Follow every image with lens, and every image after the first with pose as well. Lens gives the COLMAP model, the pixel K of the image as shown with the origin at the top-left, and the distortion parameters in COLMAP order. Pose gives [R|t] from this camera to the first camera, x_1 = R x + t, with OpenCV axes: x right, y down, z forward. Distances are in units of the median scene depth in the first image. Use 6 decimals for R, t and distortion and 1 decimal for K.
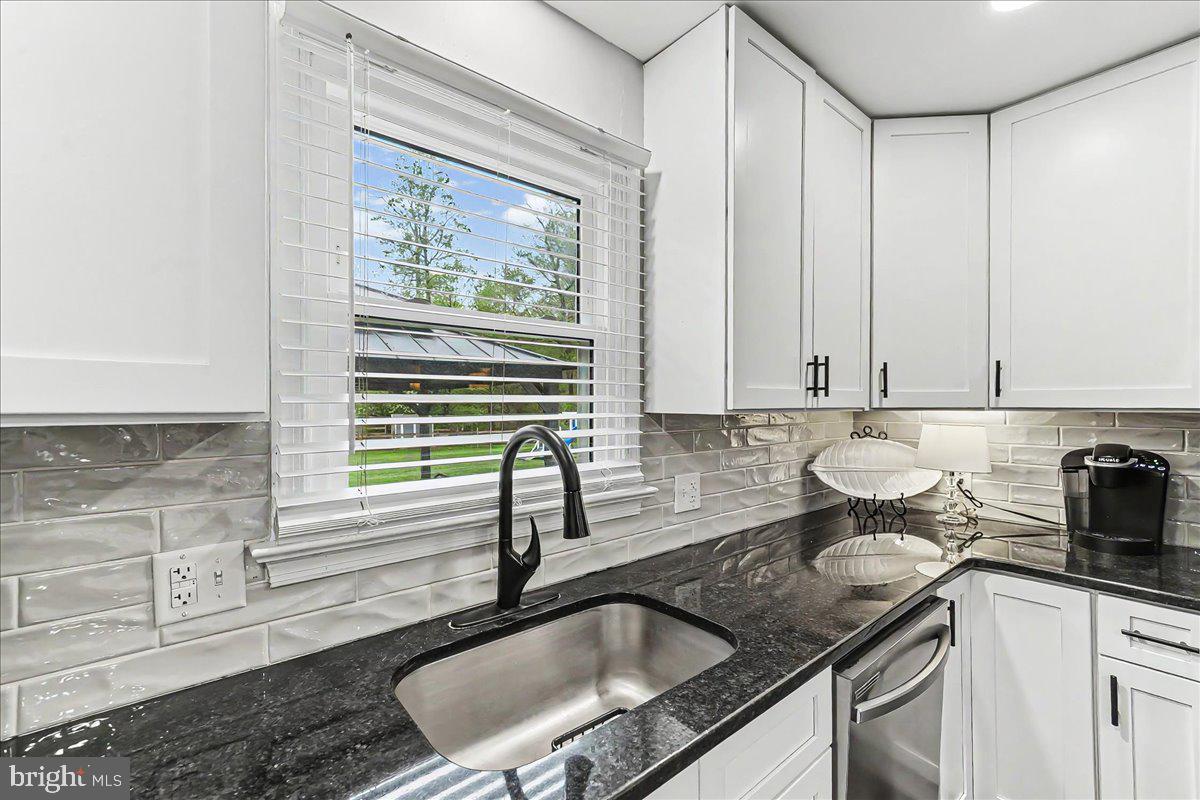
lens RADIAL K [[487.1, 0, 598.9], [0, 487.1, 410.4], [0, 0, 1]] dist [0.000646, 0.000501]
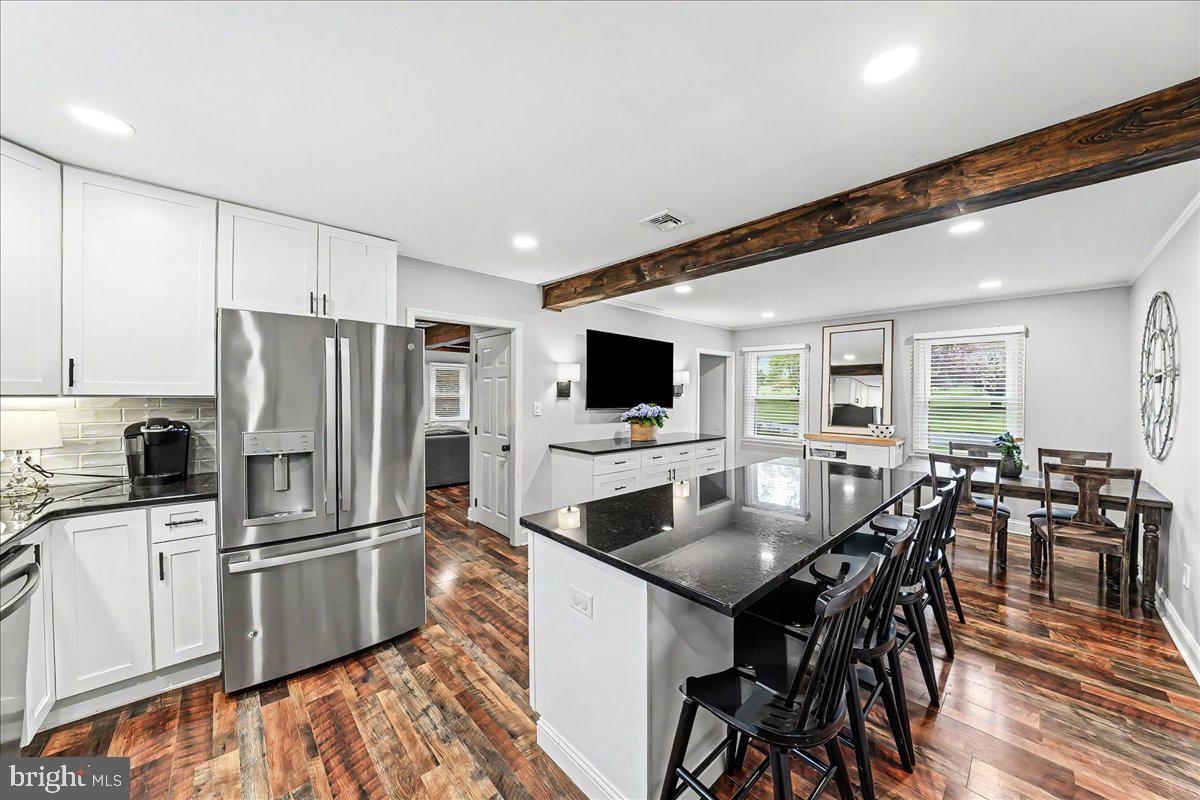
lens RADIAL K [[409.7, 0, 584.9], [0, 409.7, 404.1], [0, 0, 1]] dist [-0.000974, 0.000087]
pose [[-0.046701, -0.014011, 0.998811, -0.351503], [-0.000706, 0.999902, 0.013993, 0.002744], [-0.998909, -0.000051, -0.046706, -0.333187]]
